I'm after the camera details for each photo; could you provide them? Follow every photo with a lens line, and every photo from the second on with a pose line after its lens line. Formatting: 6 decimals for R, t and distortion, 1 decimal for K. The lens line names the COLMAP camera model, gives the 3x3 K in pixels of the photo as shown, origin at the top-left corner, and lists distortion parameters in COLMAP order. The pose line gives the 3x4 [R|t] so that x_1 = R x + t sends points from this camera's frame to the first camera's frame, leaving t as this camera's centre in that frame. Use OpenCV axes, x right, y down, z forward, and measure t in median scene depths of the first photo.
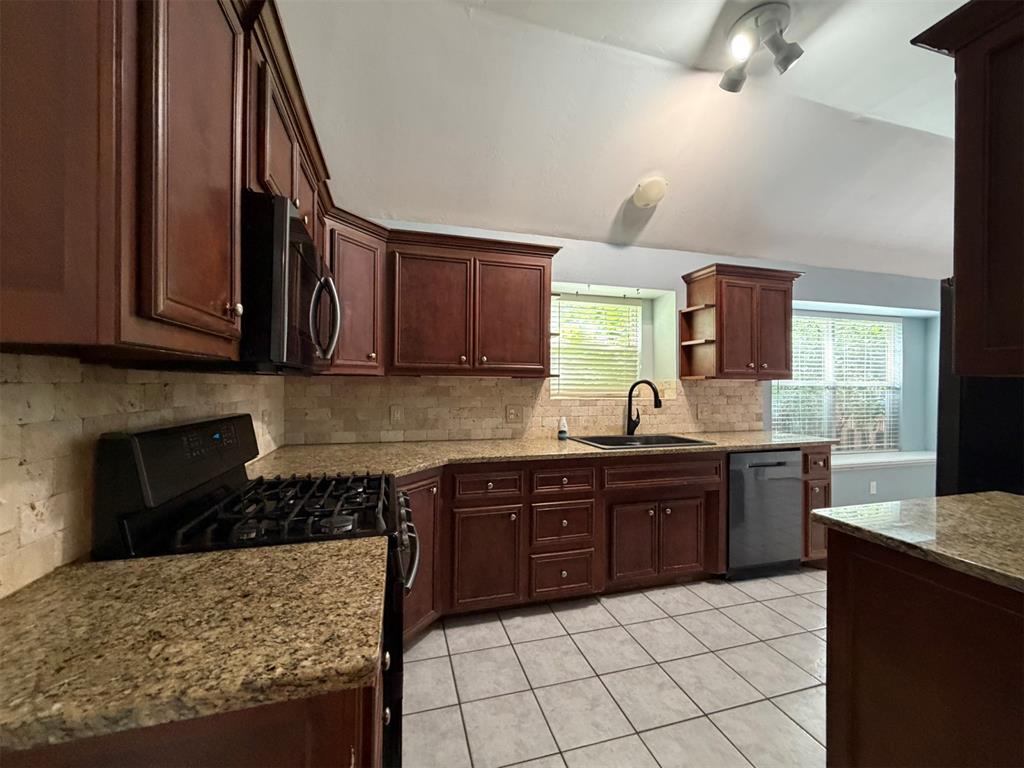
lens RADIAL K [[412.4, 0, 516.4], [0, 412.4, 383.4], [0, 0, 1]] dist [0.000026, -0.000063]
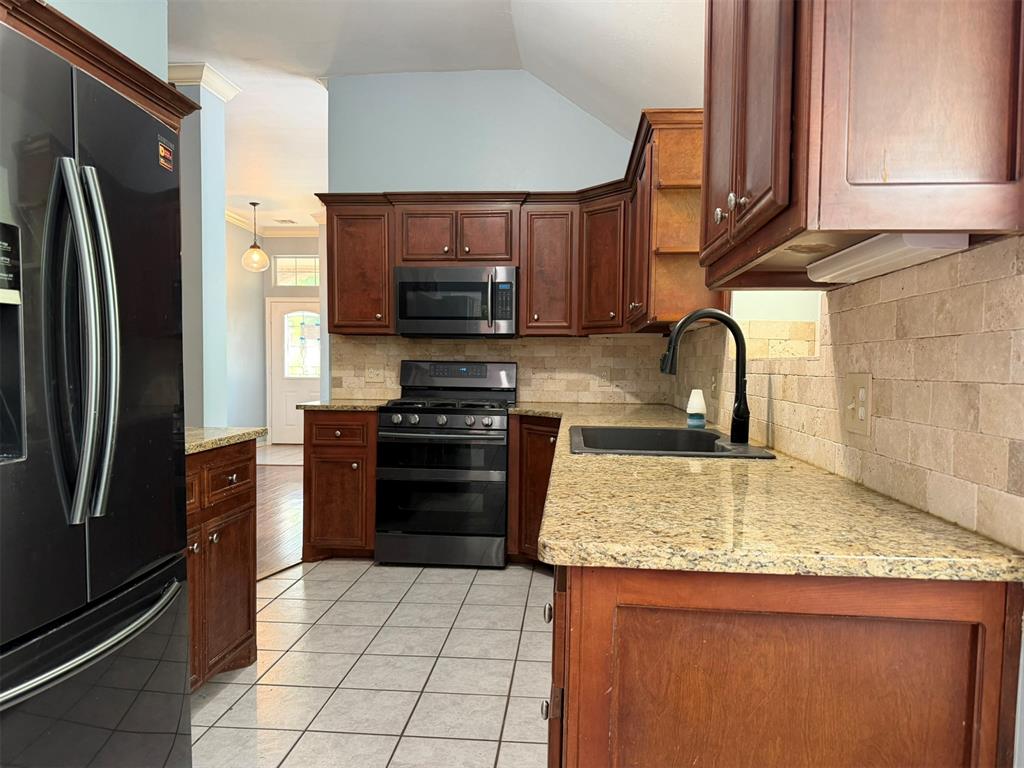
lens RADIAL K [[715.8, 0, 513.0], [0, 715.8, 389.1], [0, 0, 1]] dist [0.005958, 0.001109]
pose [[-0.359688, 0.026952, -0.932683, 1.297397], [-0.005348, 0.999507, 0.030946, 0.059198], [0.933057, 0.016118, -0.359366, 1.305286]]
